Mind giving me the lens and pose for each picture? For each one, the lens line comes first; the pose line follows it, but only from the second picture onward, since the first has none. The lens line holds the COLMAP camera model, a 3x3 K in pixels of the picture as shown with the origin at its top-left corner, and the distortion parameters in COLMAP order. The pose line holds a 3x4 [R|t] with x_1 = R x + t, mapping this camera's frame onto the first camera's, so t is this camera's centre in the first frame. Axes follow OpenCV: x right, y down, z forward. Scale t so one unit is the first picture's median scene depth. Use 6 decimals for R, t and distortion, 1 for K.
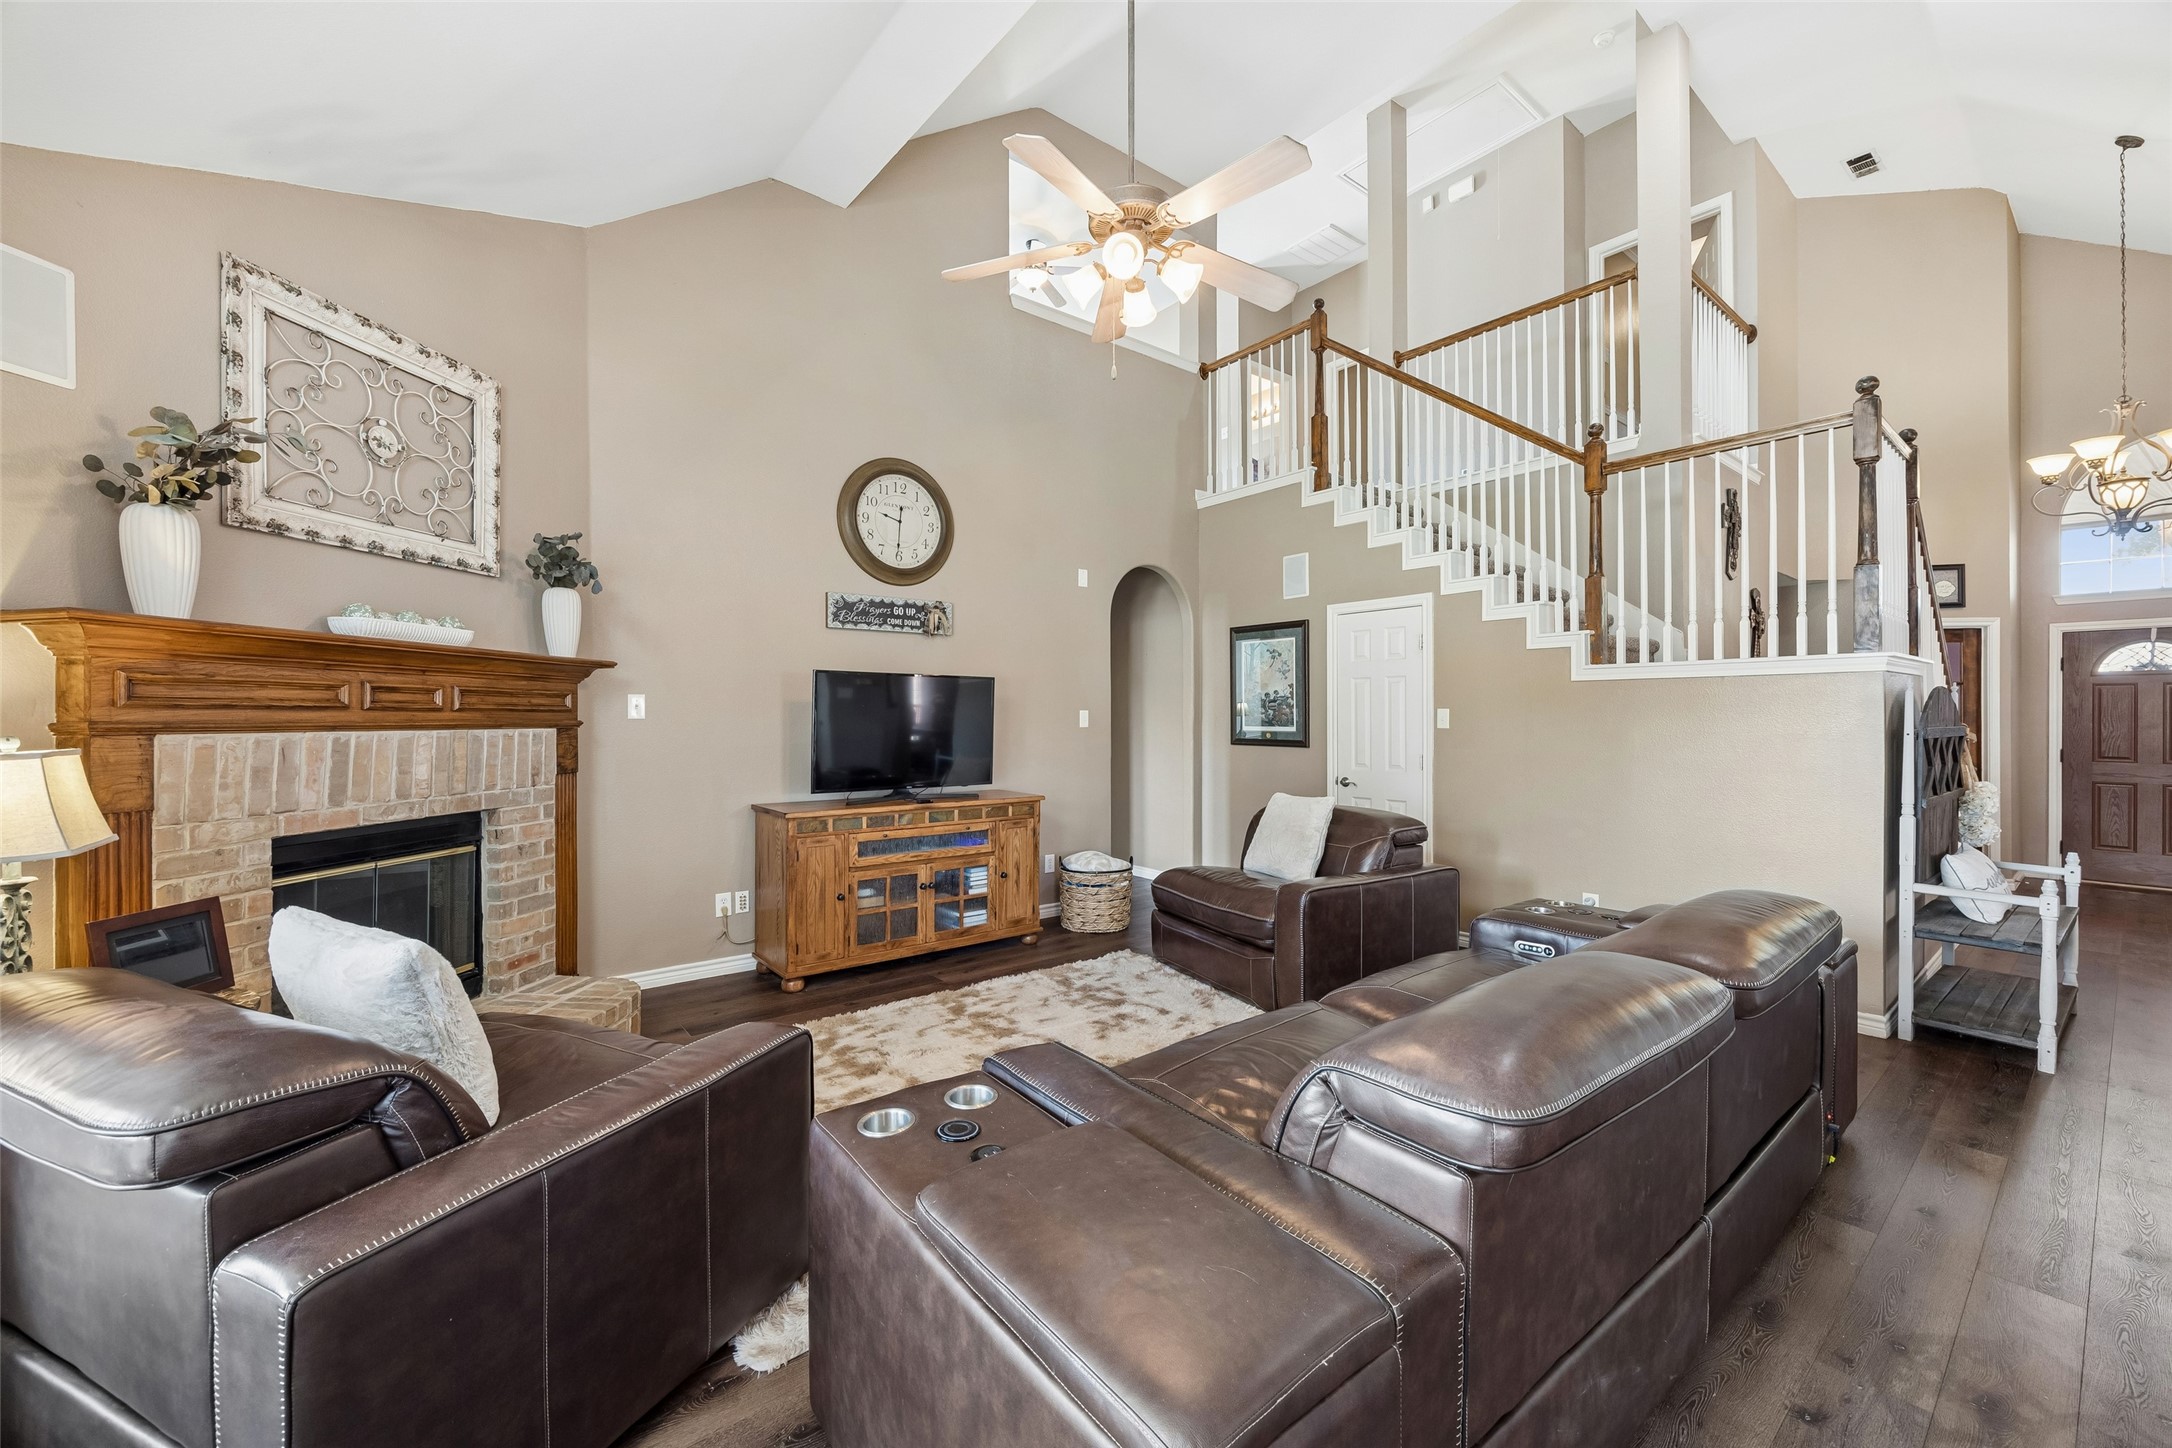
lens RADIAL K [[848.6, 0, 1082.0], [0, 848.6, 709.1], [0, 0, 1]] dist [0.000474, -0.000657]
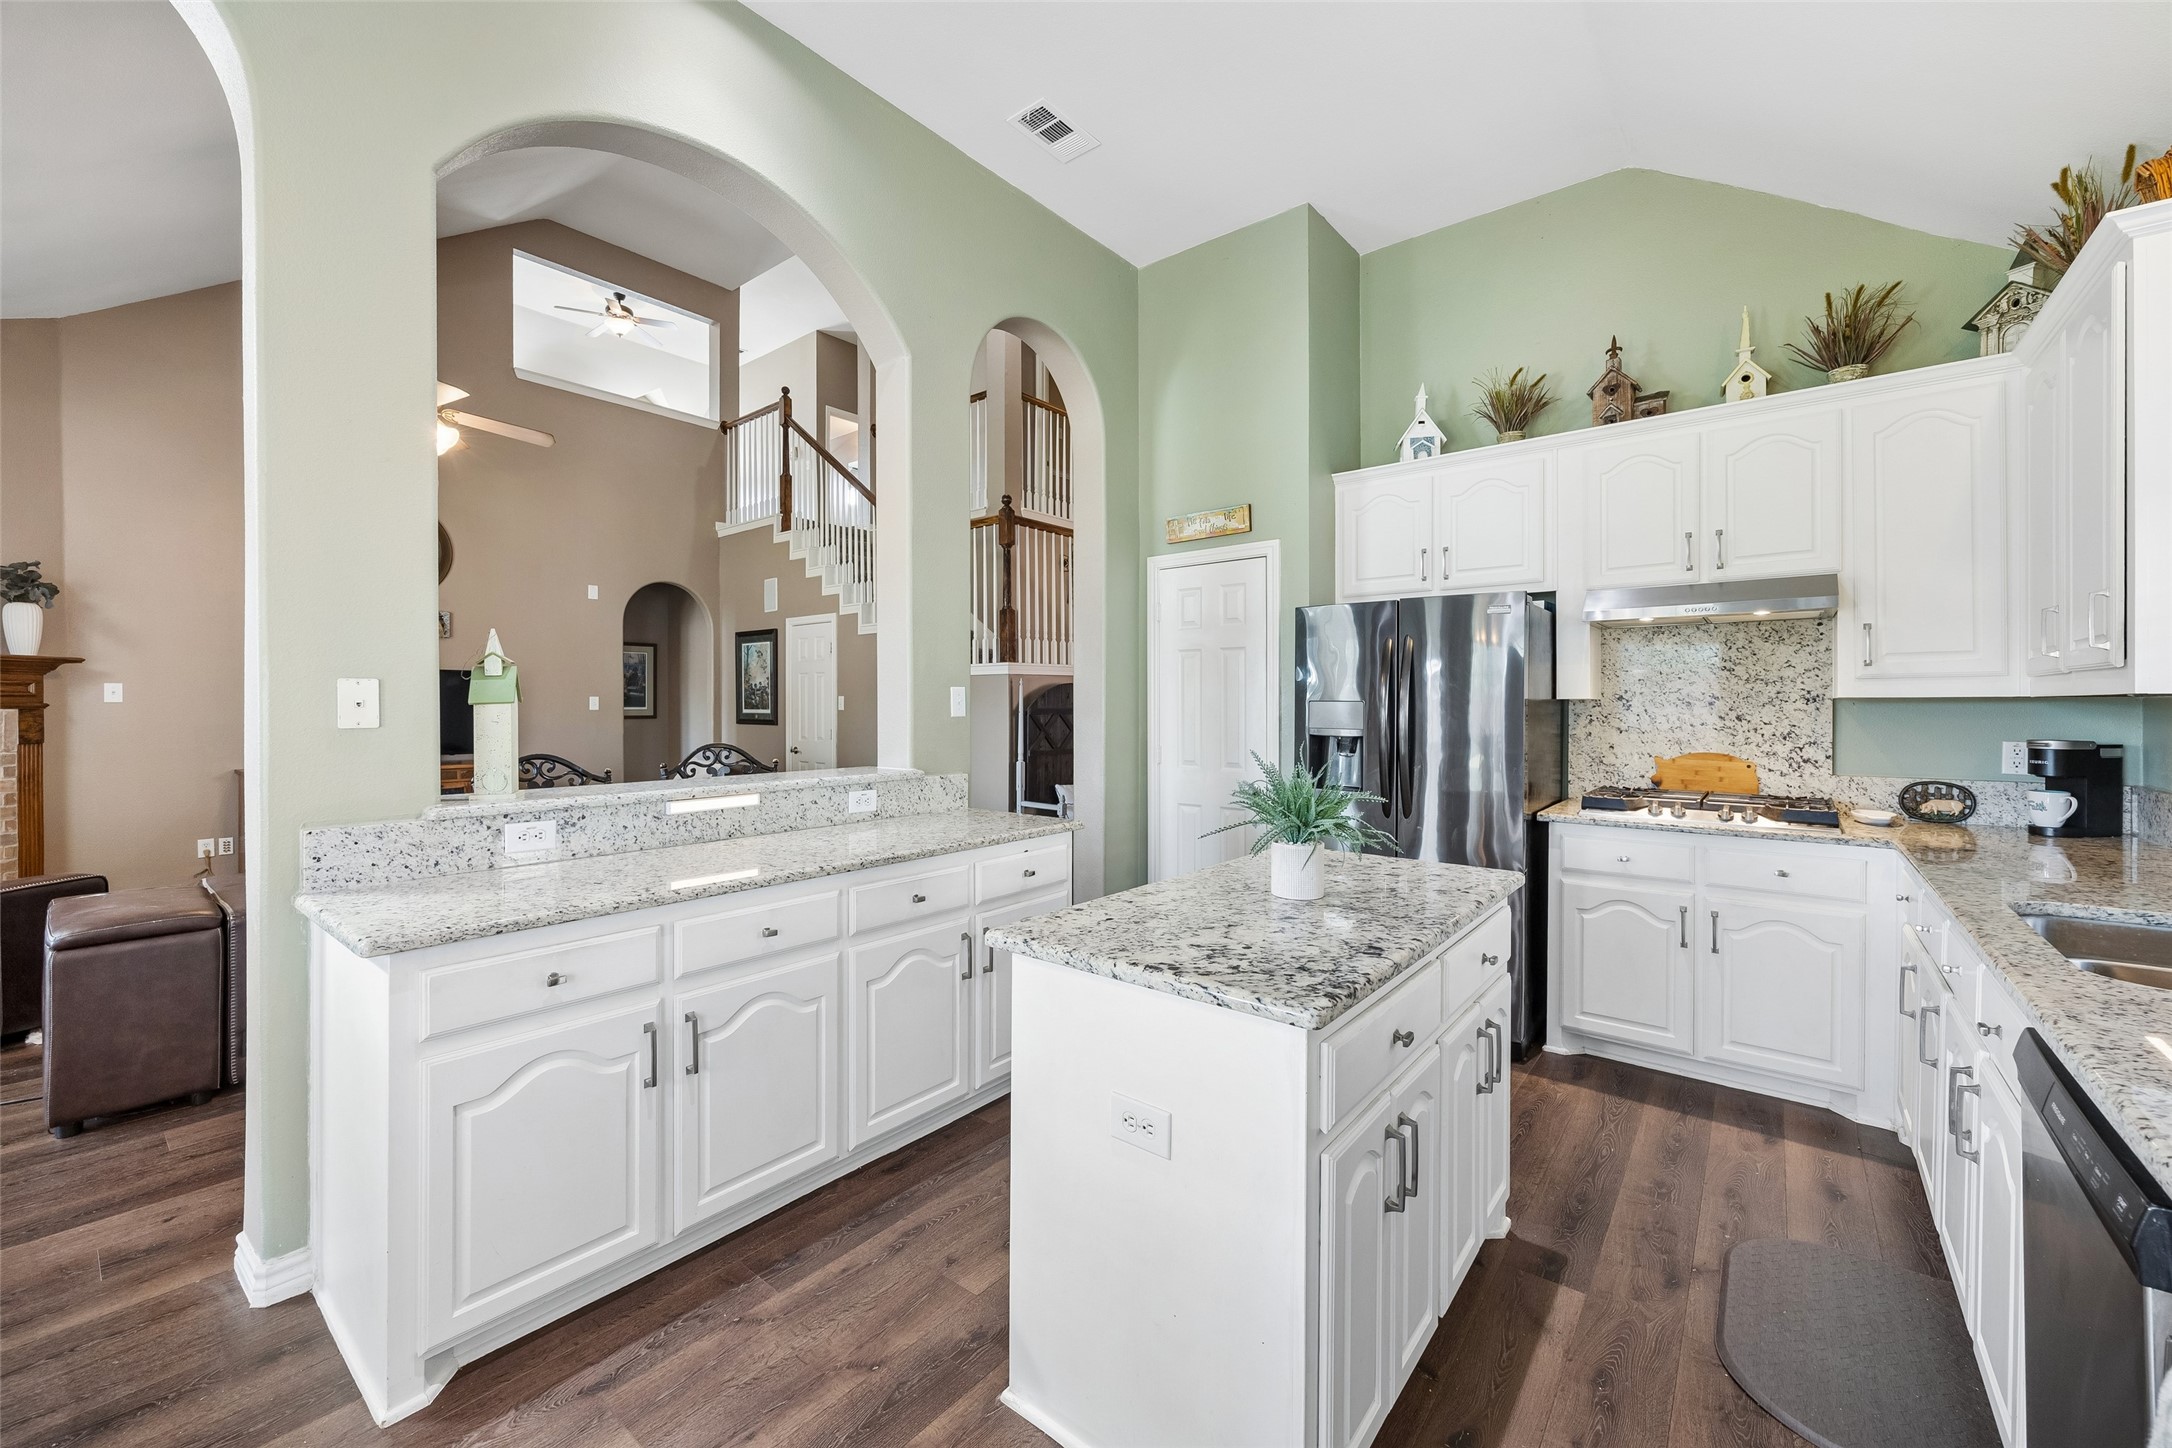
lens RADIAL K [[848.6, 0, 1077.2], [0, 848.6, 703.8], [0, 0, 1]] dist [0.000474, -0.000657]
pose [[0.976655, 0.000447, 0.214815, 0.573849], [-0.002363, 0.999960, 0.008663, -0.000729], [-0.214802, -0.008968, 0.976616, -0.518680]]
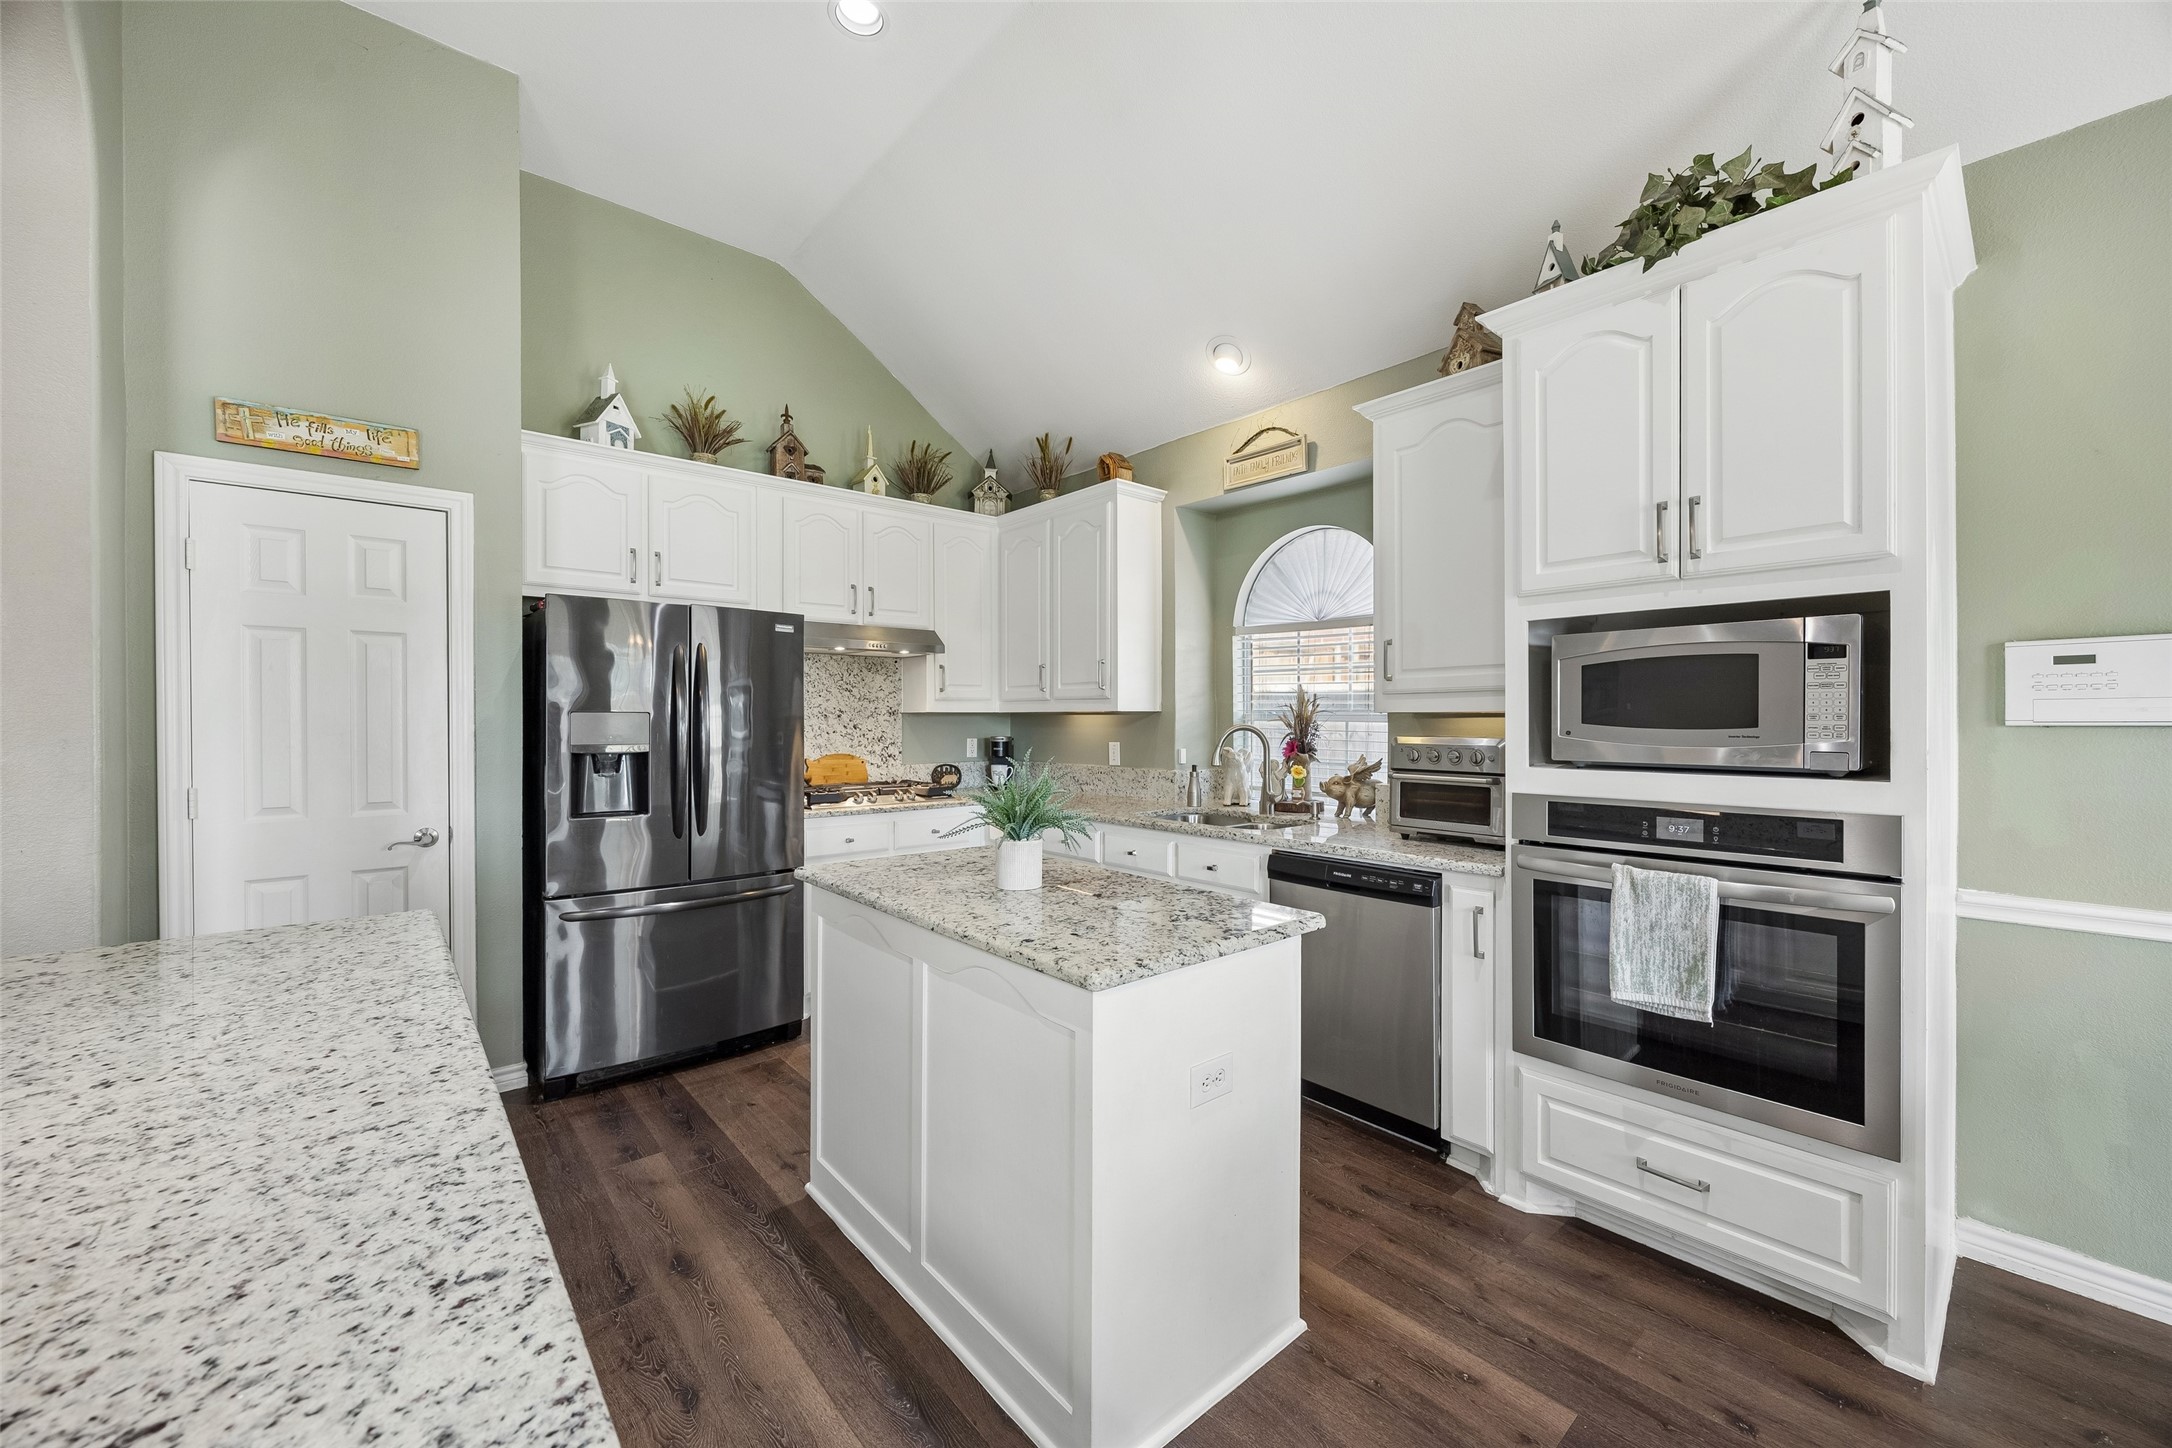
lens RADIAL K [[848.6, 0, 1062.1], [0, 848.6, 705.2], [0, 0, 1]] dist [0.000474, -0.000657]
pose [[-0.019640, 0.015905, 0.999681, 0.299600], [-0.008681, 0.999833, -0.016078, 0.005469], [-0.999769, -0.008994, -0.019498, -0.139511]]
